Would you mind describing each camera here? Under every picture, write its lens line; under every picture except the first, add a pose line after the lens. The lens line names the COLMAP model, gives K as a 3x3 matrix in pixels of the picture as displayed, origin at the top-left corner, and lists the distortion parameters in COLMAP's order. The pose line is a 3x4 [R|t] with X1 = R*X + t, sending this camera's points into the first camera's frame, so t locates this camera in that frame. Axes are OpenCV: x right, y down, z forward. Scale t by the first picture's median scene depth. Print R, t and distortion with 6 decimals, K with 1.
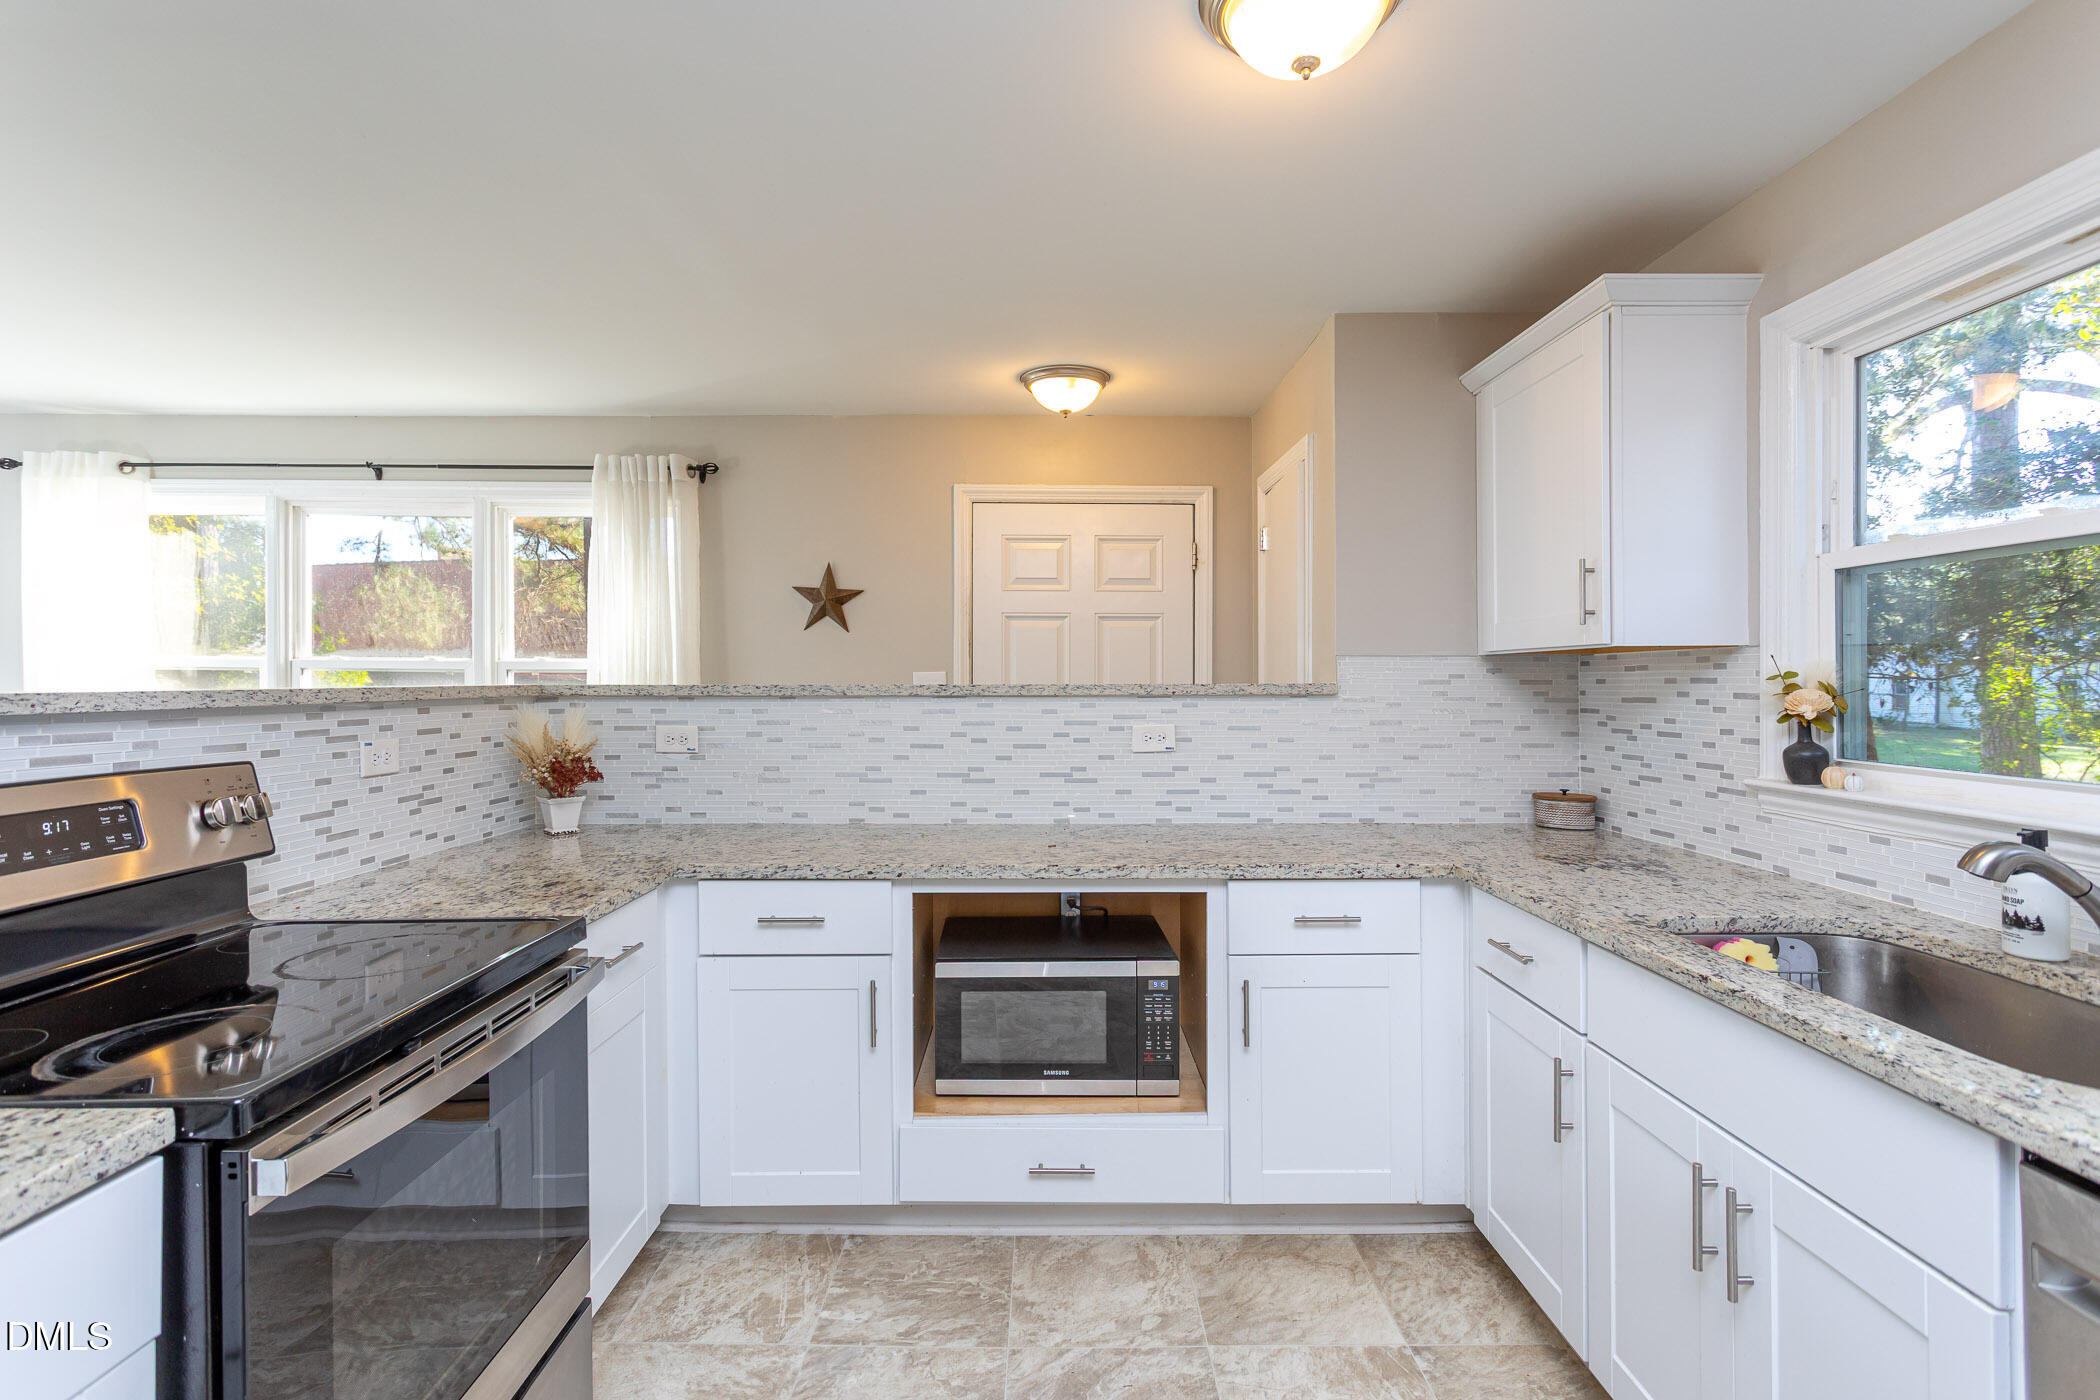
lens RADIAL K [[991.0, 0, 1057.7], [0, 991.0, 688.9], [0, 0, 1]] dist [-0.000214, 0.000234]
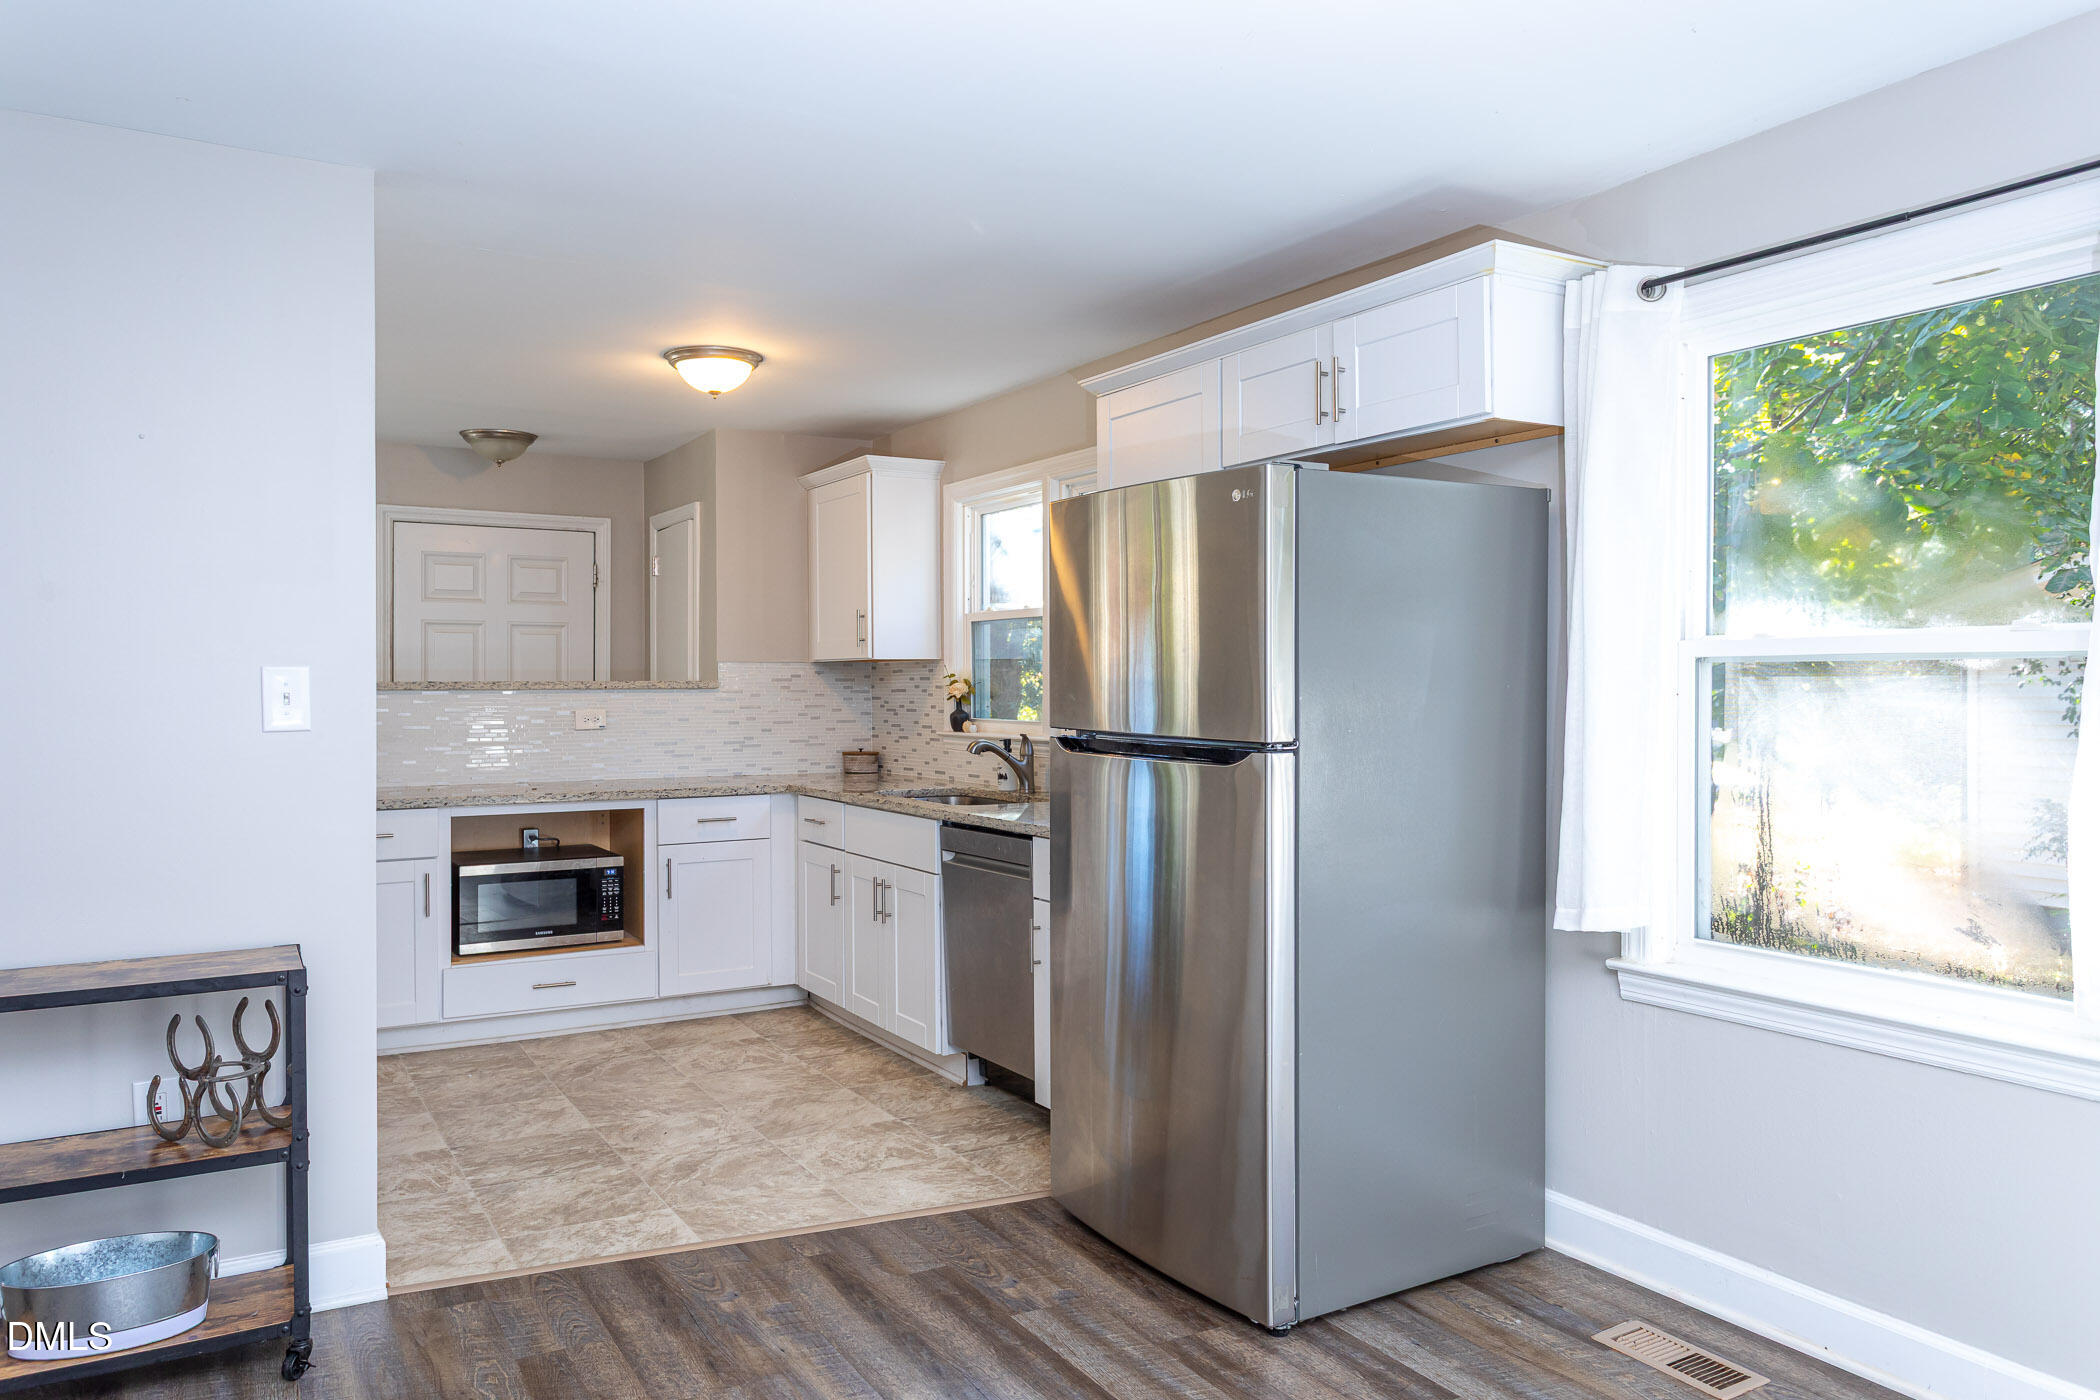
lens RADIAL K [[1456.3, 0, 1050.0], [0, 1456.3, 700.0], [0, 0, 1]] dist [0.001797, -0.000056]
pose [[0.867377, -0.006087, 0.497615, -0.442280], [0.005088, 0.999981, 0.003363, 0.022057], [-0.497626, -0.000385, 0.867391, -1.352514]]
